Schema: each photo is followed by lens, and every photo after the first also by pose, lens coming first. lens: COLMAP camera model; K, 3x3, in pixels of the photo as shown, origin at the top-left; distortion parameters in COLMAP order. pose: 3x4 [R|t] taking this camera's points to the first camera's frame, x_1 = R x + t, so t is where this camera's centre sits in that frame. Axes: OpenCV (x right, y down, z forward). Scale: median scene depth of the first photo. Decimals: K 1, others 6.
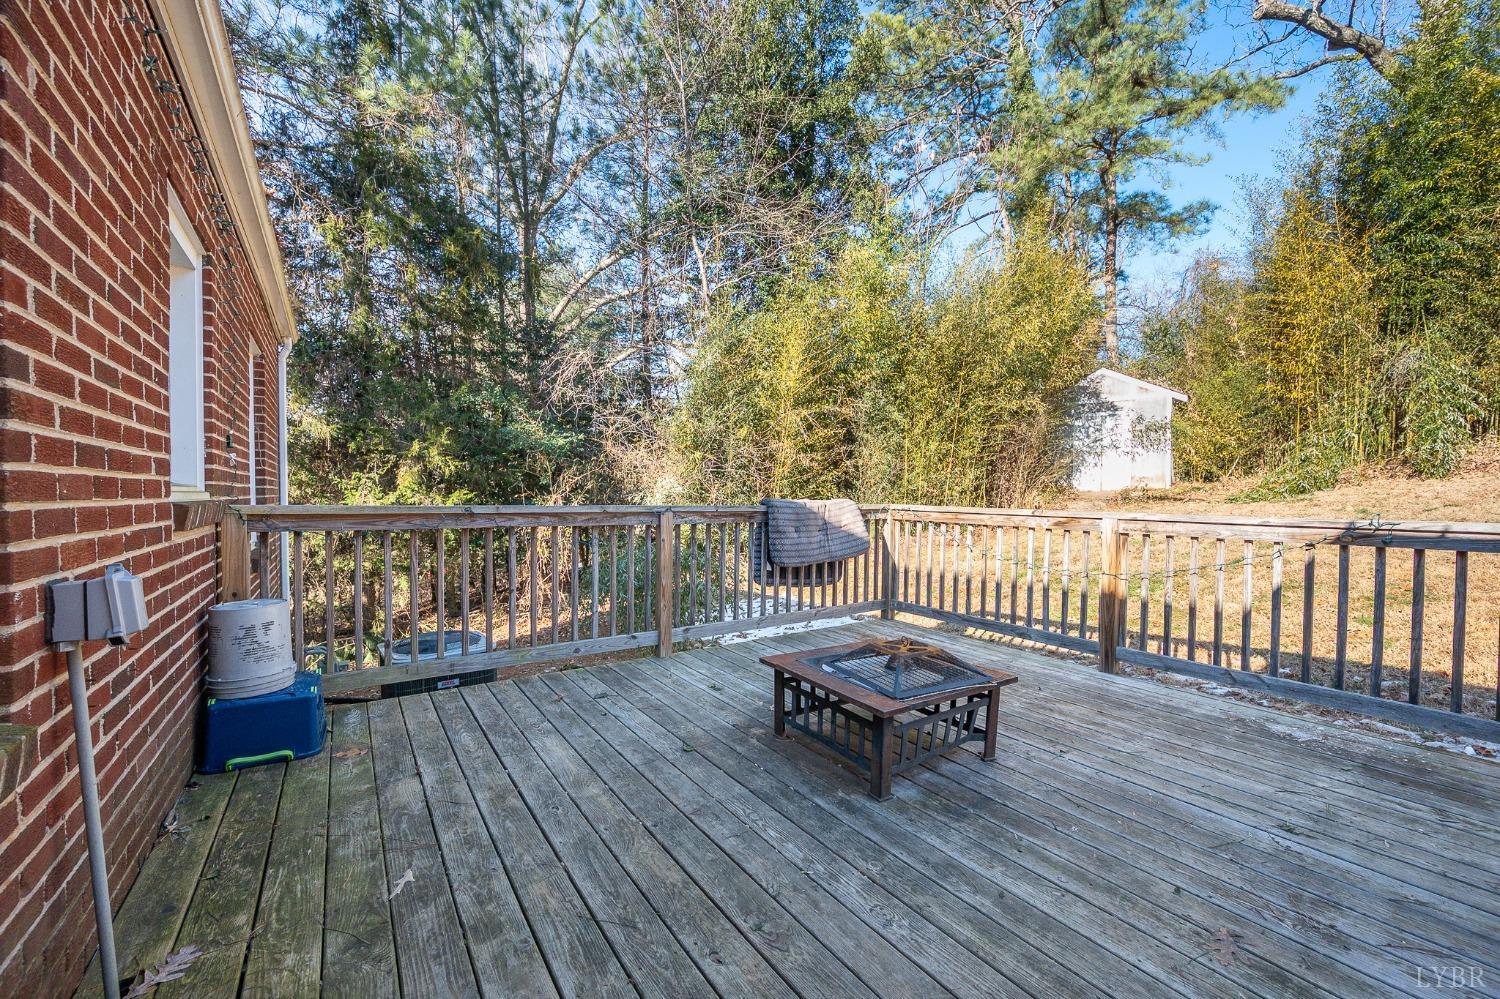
lens RADIAL K [[594.9, 0, 750.0], [0, 594.9, 499.5], [0, 0, 1]] dist [0.000438, 0.000166]
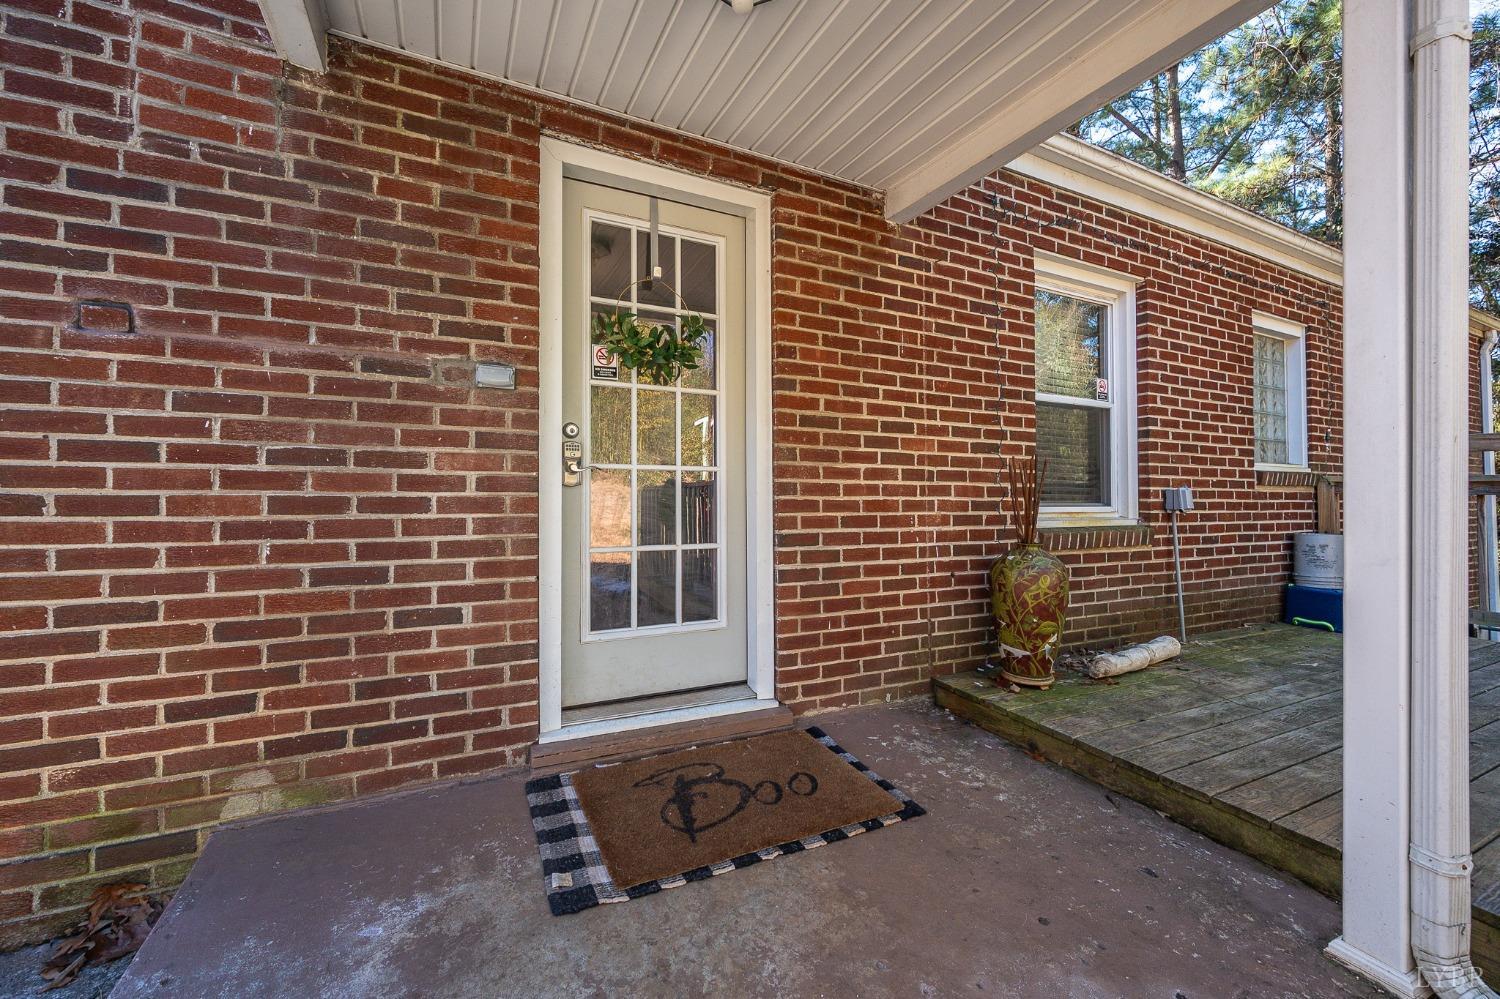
lens RADIAL K [[594.9, 0, 750.0], [0, 594.9, 499.5], [0, 0, 1]] dist [0.000438, 0.000166]
pose [[-0.138619, 0.000760, -0.990345, 1.045503], [-0.012977, 0.999912, 0.002584, 0.101256], [0.990261, 0.013210, -0.138597, -0.338436]]
